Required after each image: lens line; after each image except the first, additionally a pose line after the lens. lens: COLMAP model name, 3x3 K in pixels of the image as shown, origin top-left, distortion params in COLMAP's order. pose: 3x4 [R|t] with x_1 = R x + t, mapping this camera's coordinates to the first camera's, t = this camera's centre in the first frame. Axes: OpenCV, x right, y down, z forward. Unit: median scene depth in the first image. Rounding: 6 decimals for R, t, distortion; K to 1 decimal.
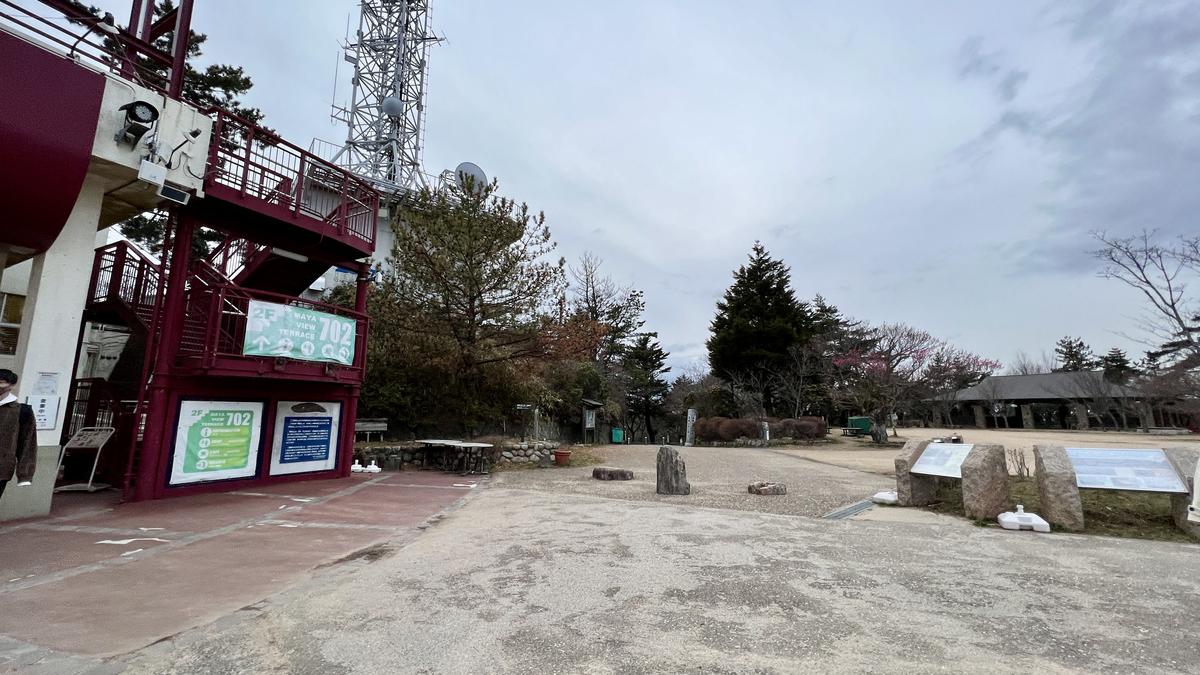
lens RADIAL K [[487.9, 0, 591.6], [0, 487.9, 335.8], [0, 0, 1]] dist [0.000801, -0.000028]
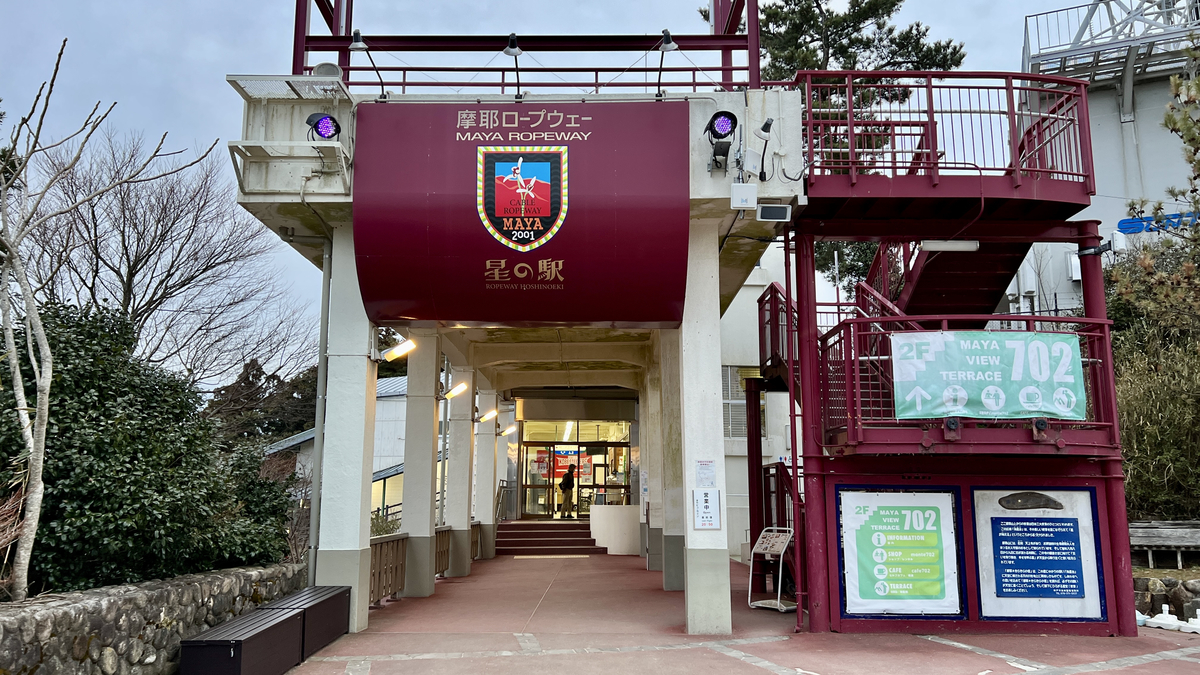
lens RADIAL K [[908.9, 0, 615.7], [0, 908.9, 333.7], [0, 0, 1]] dist [0.088368, -0.106253]
pose [[0.456079, -0.163737, -0.874747, 0.181503], [0.143931, 0.983560, -0.109061, 0.005395], [0.878223, -0.076163, 0.472147, 0.104046]]
